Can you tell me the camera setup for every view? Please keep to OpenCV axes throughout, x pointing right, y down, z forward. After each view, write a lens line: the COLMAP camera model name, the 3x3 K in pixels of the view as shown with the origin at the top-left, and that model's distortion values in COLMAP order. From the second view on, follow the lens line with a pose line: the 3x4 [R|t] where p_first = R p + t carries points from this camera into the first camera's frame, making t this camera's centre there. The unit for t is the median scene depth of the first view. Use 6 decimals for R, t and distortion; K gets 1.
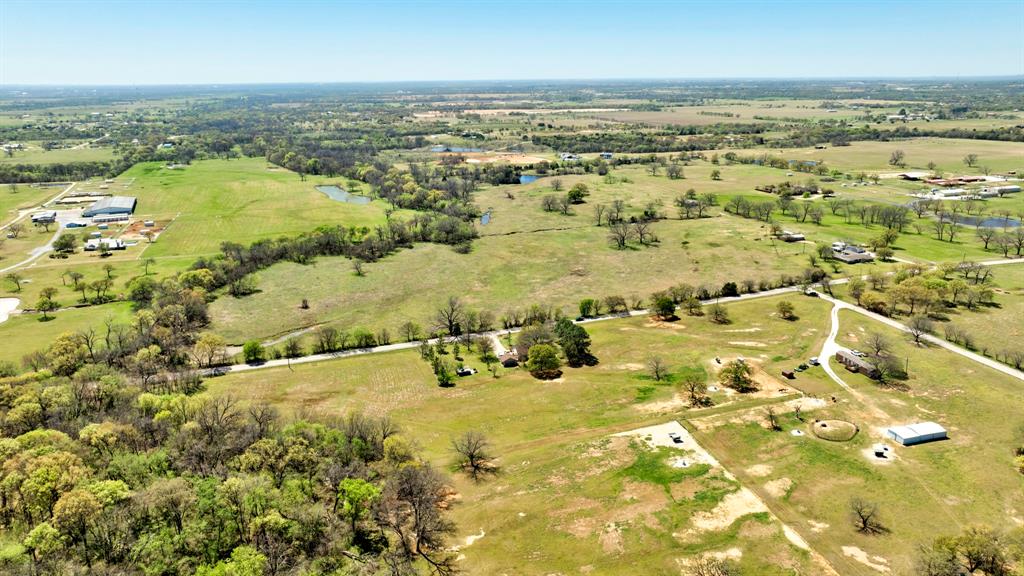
lens RADIAL K [[716.9, 0, 517.1], [0, 716.9, 290.4], [0, 0, 1]] dist [-0.038899, 0.039217]
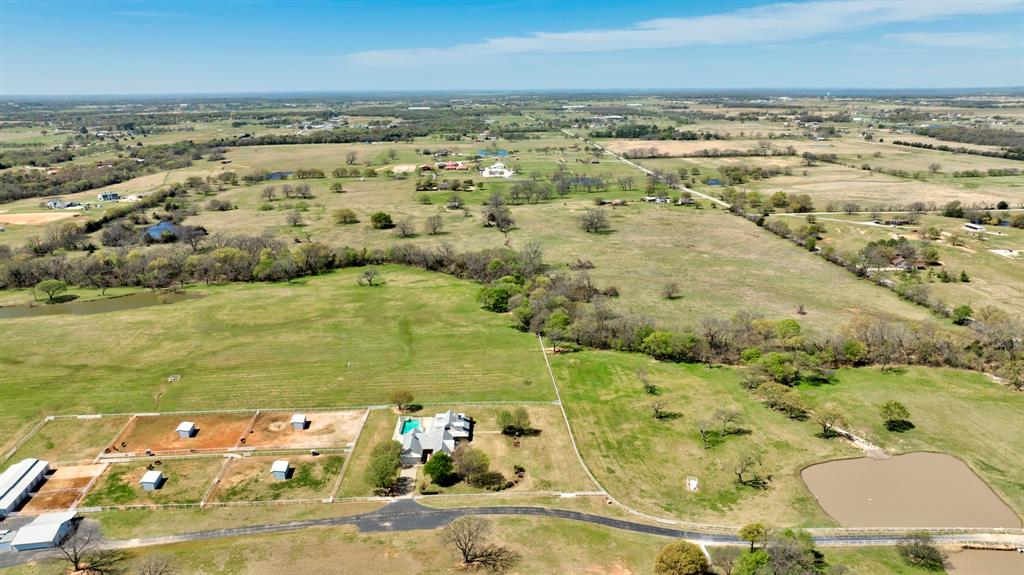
lens RADIAL K [[716.9, 0, 517.3], [0, 716.9, 279.3], [0, 0, 1]] dist [-0.038899, 0.039217]
pose [[0.238867, -0.244798, 0.939689, -0.861176], [0.282629, 0.943334, 0.173904, -0.199674], [-0.929012, 0.224043, 0.294519, 0.702850]]
